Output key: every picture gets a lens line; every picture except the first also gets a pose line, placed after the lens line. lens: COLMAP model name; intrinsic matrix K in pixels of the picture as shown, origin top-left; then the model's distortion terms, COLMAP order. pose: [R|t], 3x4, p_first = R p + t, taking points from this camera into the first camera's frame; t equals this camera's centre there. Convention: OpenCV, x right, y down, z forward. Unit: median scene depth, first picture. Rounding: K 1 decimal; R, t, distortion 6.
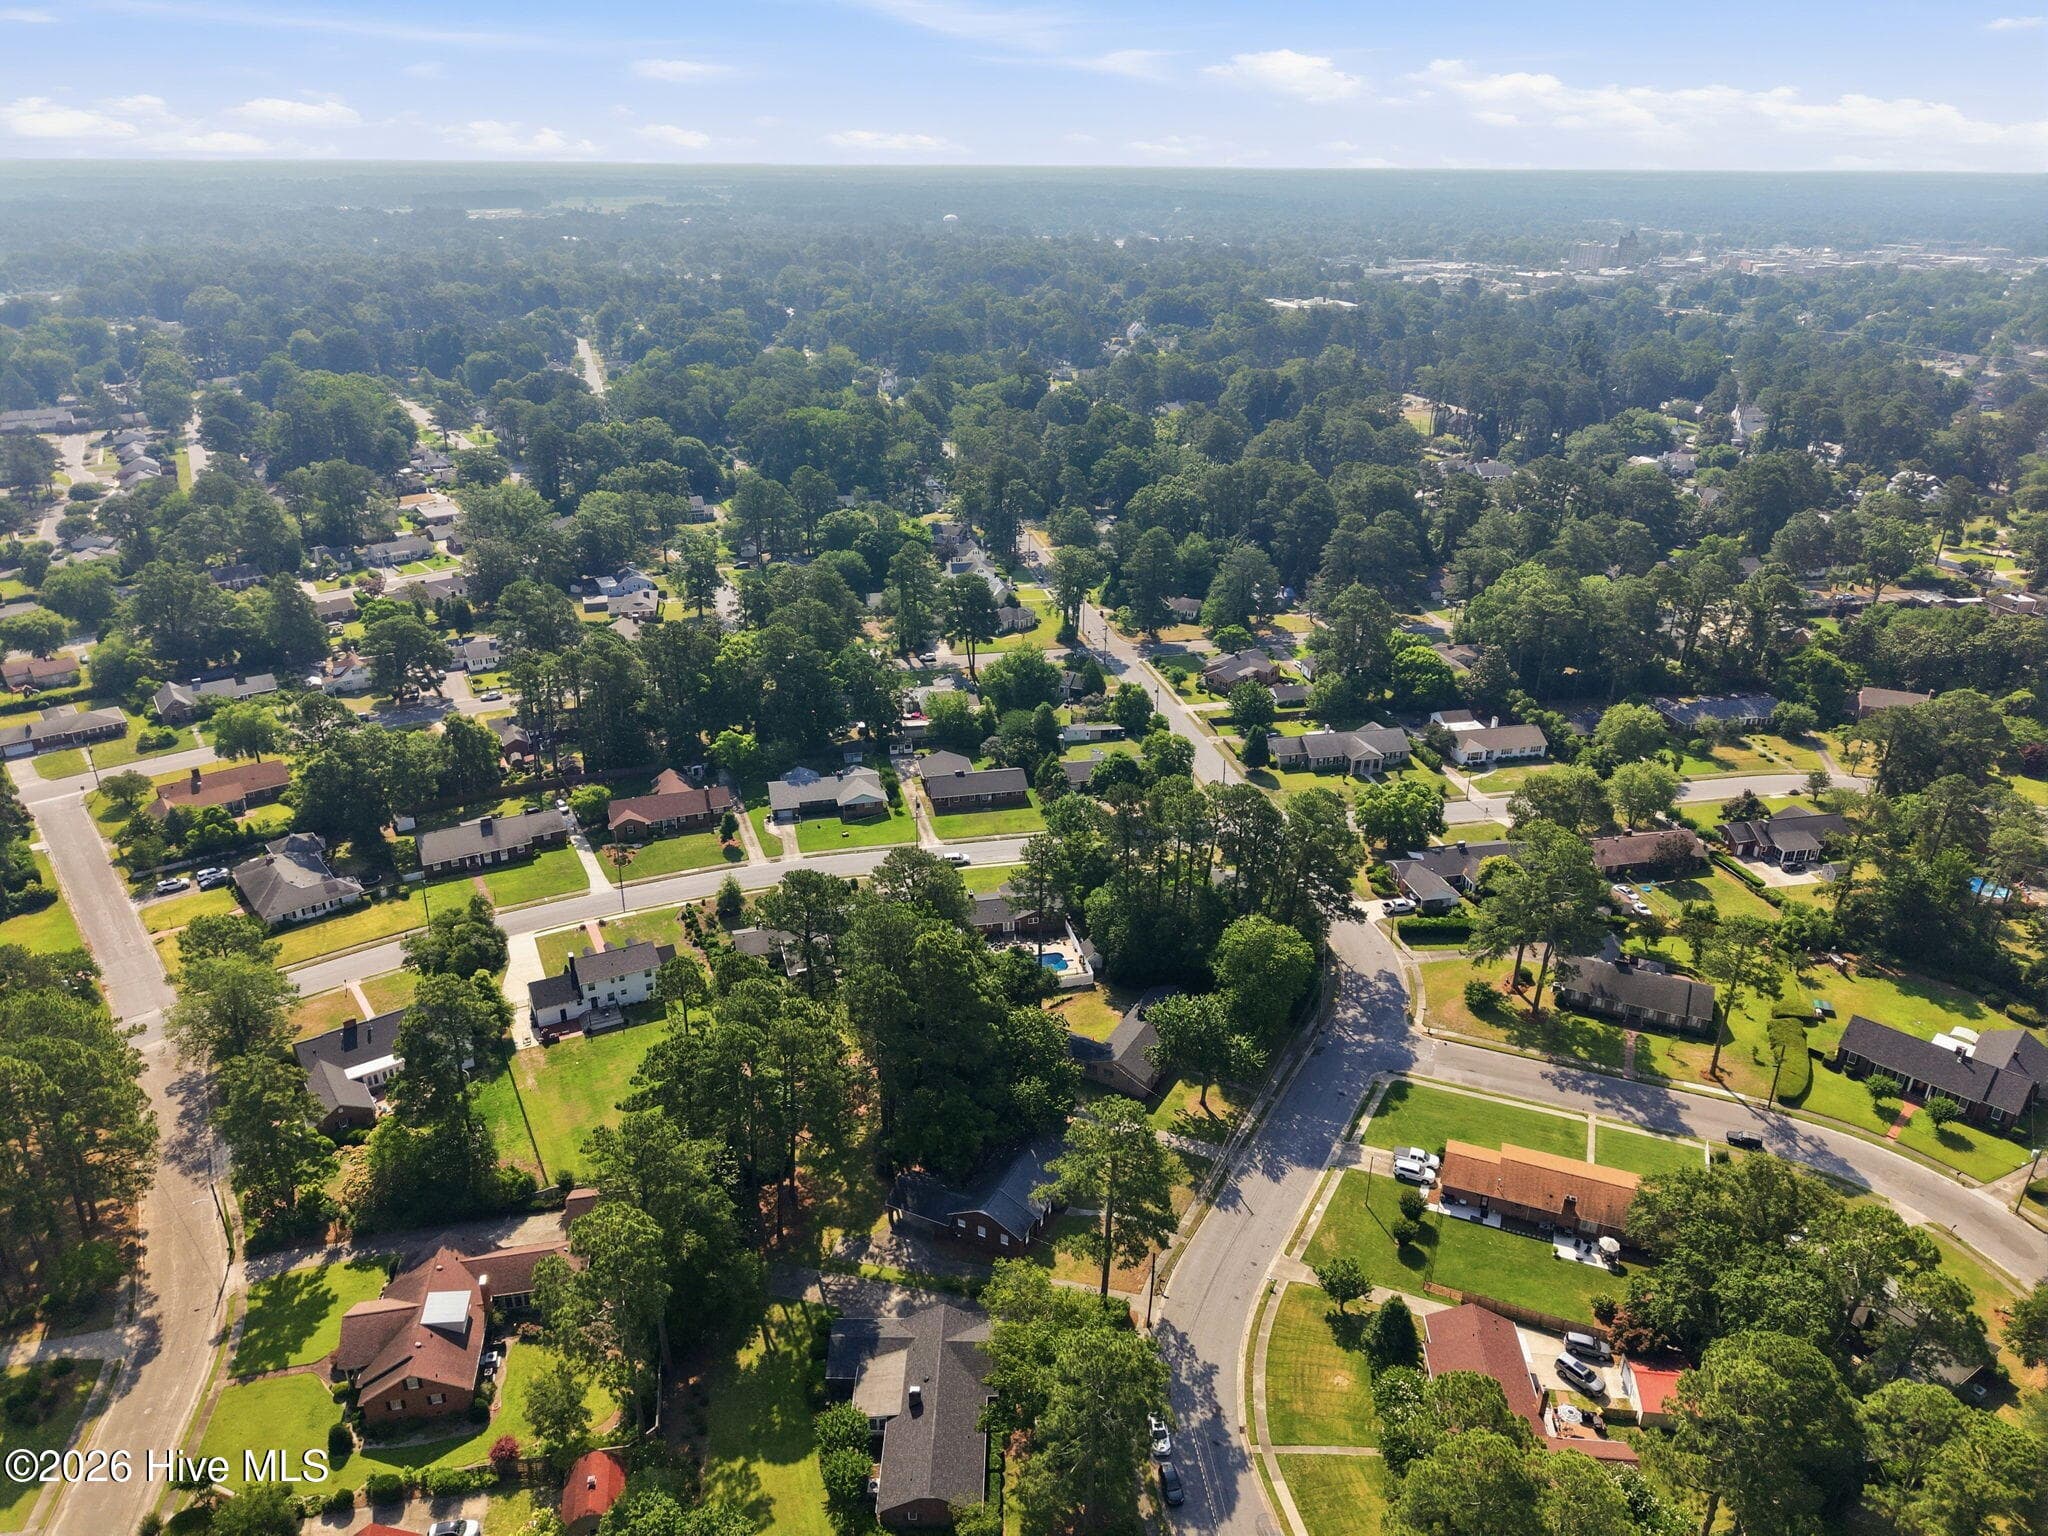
lens RADIAL K [[1378.2, 0, 1016.6], [0, 1378.2, 769.1], [0, 0, 1]] dist [0.026100, -0.018369]
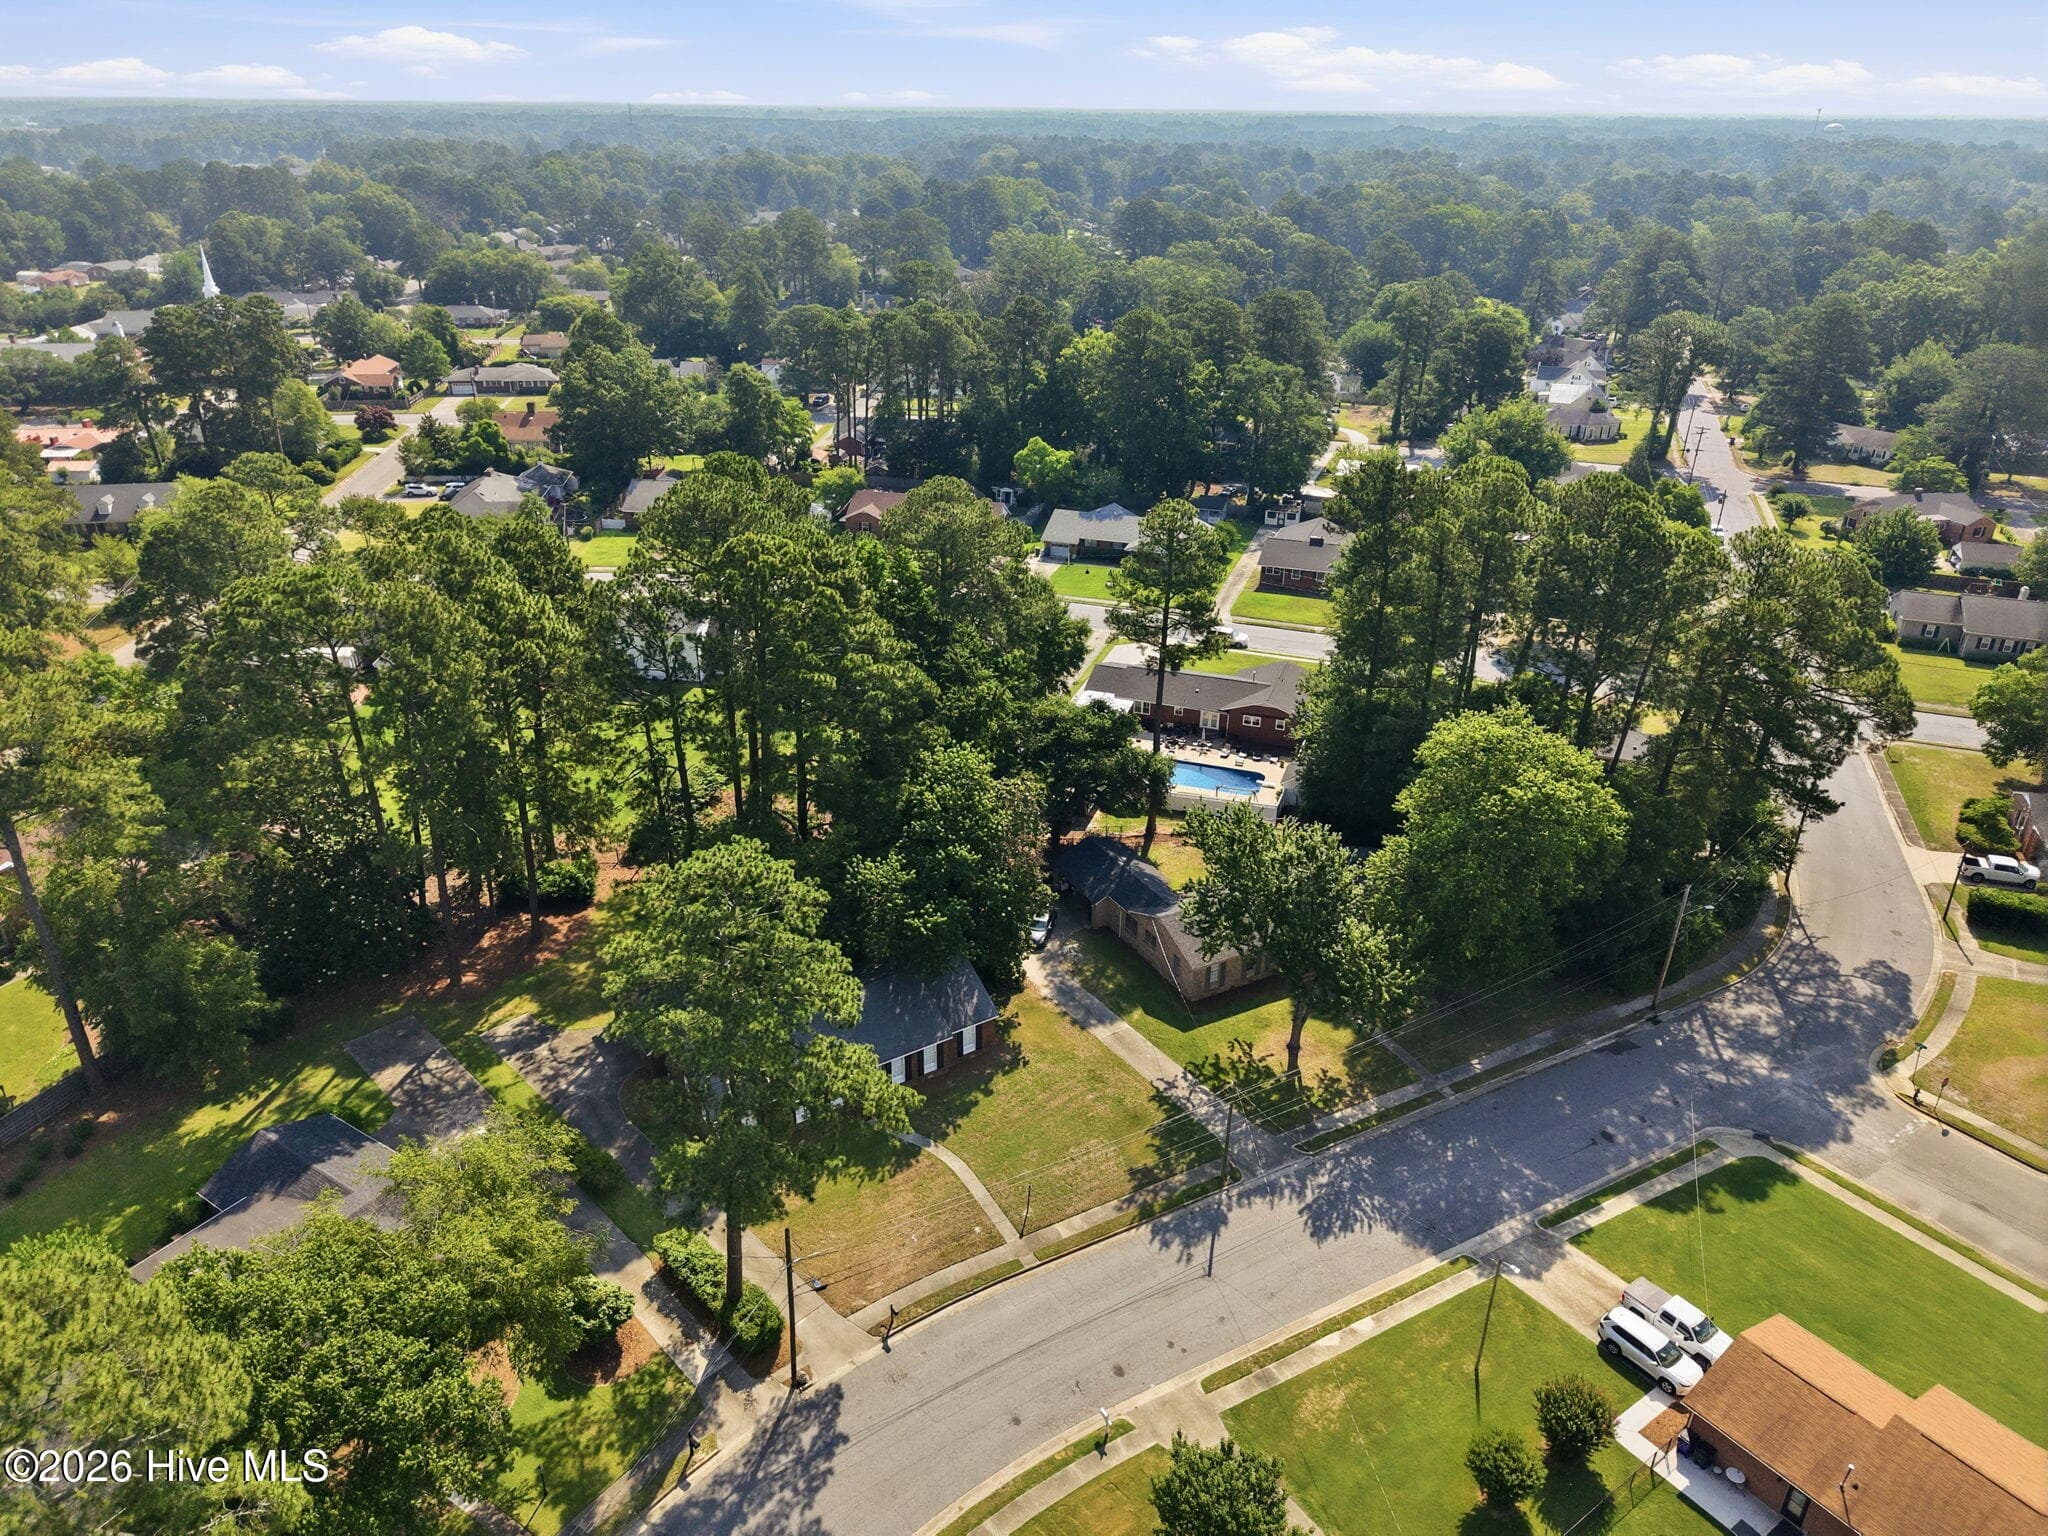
lens RADIAL K [[1378.2, 0, 1019.4], [0, 1378.2, 776.0], [0, 0, 1]] dist [0.026100, -0.018369]
pose [[0.846151, 0.237604, -0.477045, 0.299005], [-0.222249, 0.970886, 0.089363, 0.141586], [0.484390, 0.030408, 0.874324, 0.585010]]
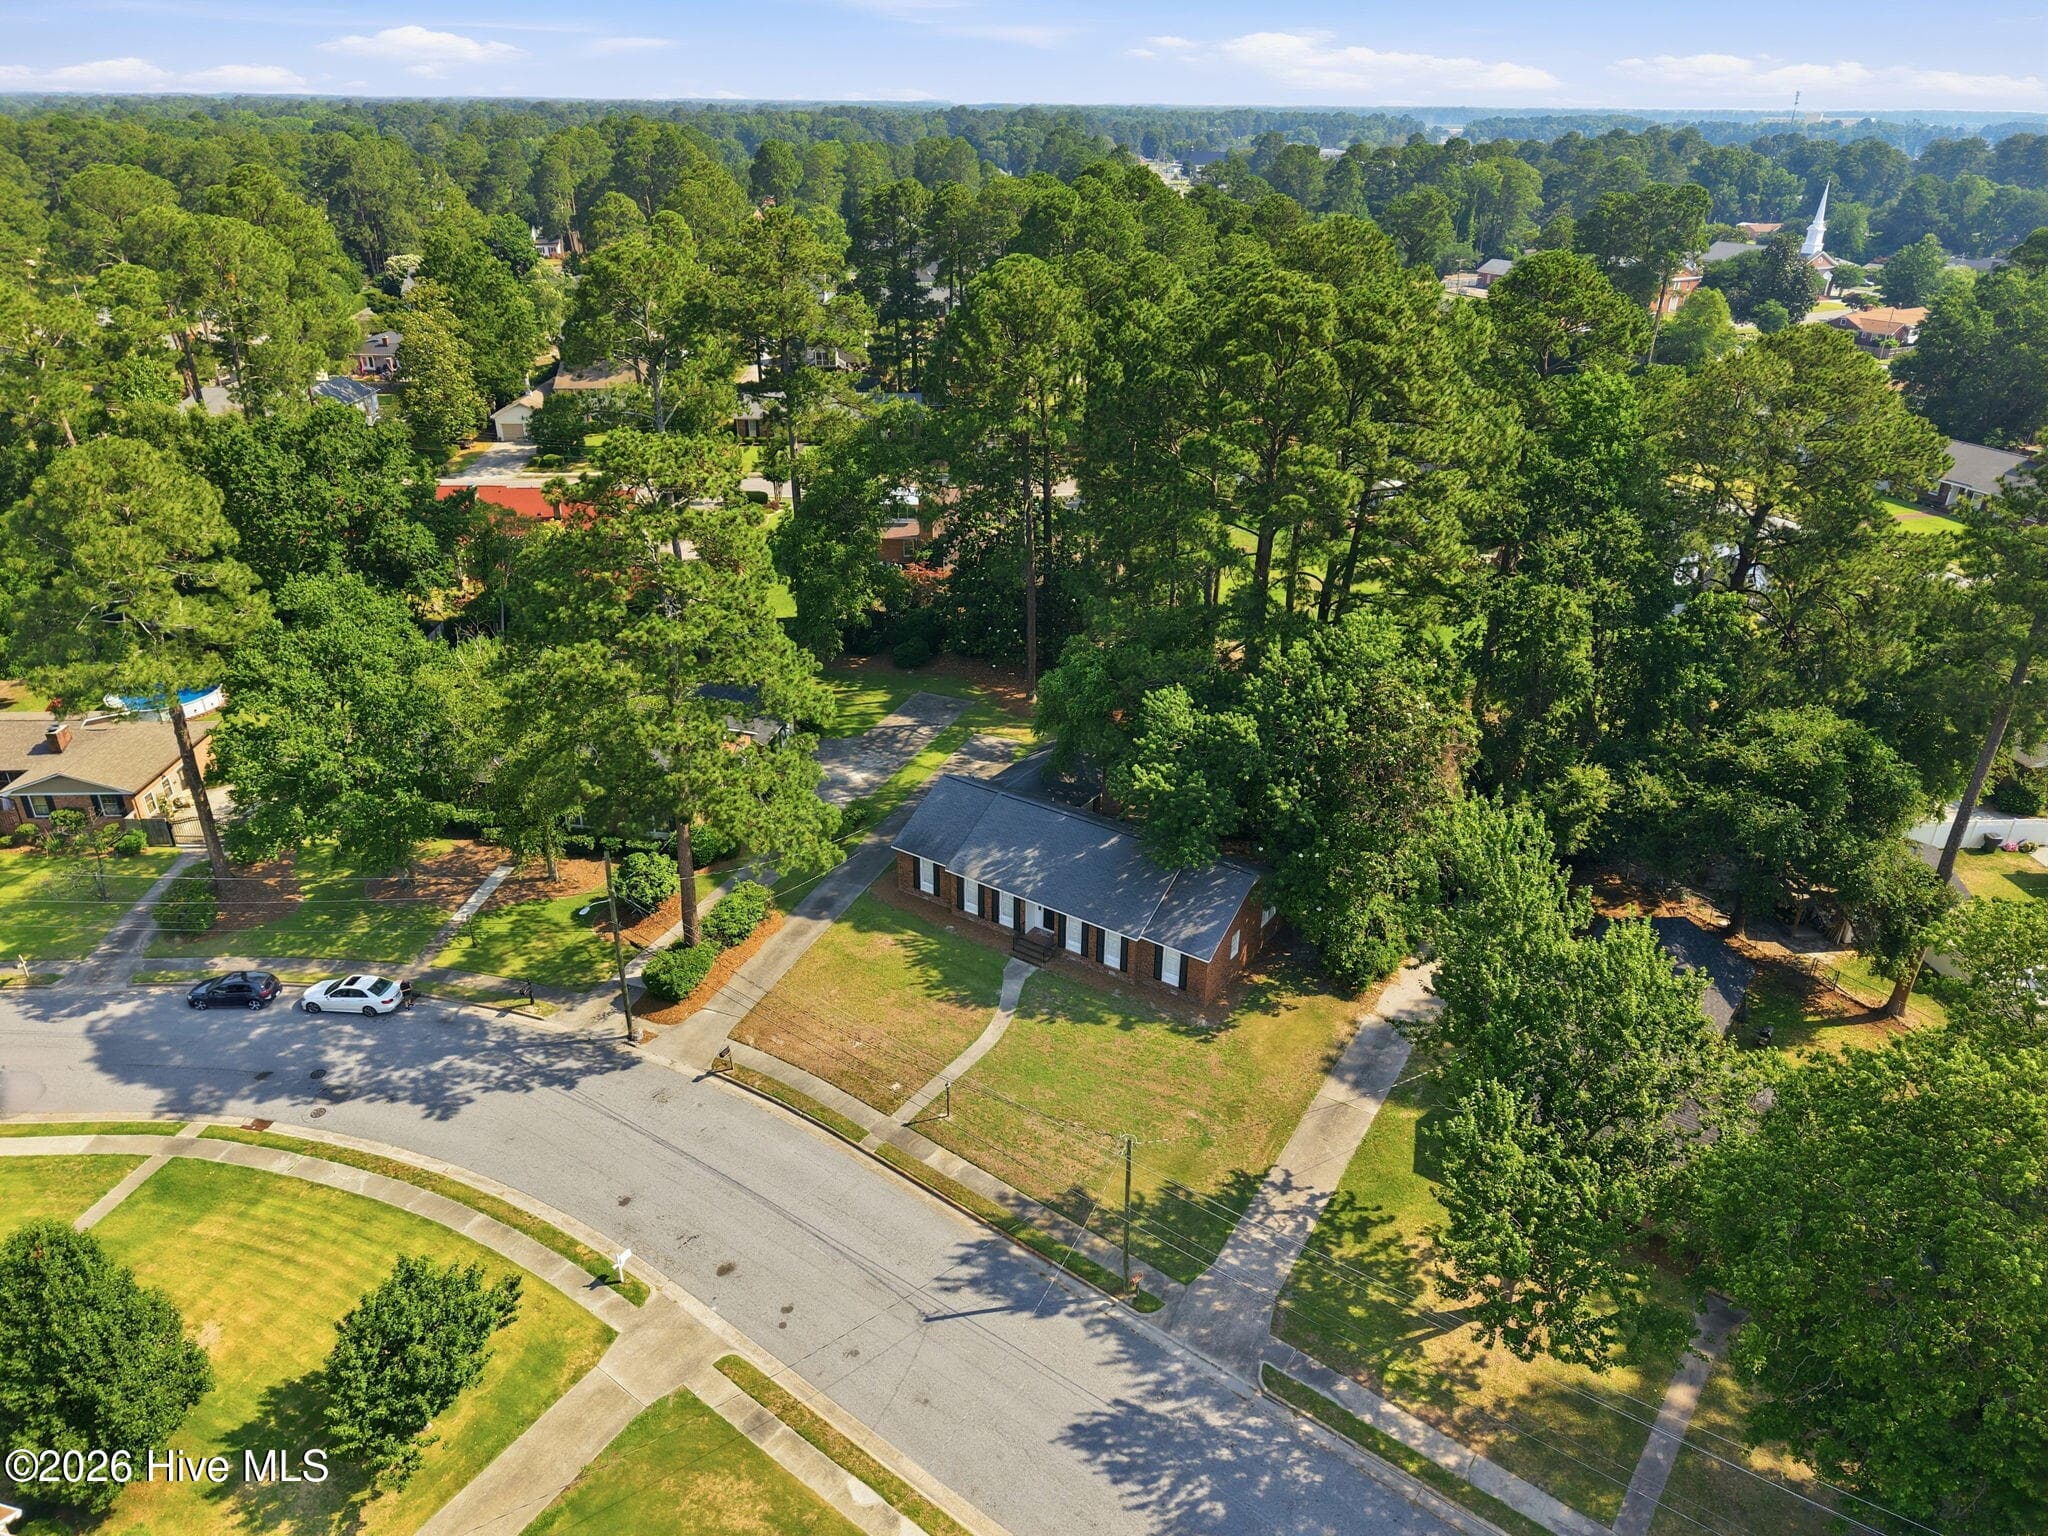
lens RADIAL K [[1378.2, 0, 1021.8], [0, 1378.2, 766.3], [0, 0, 1]] dist [0.026100, -0.018369]
pose [[-0.150453, 0.426237, -0.892012, 0.391588], [-0.415827, 0.791303, 0.448250, 0.084952], [0.896912, 0.438363, 0.058187, 0.964979]]
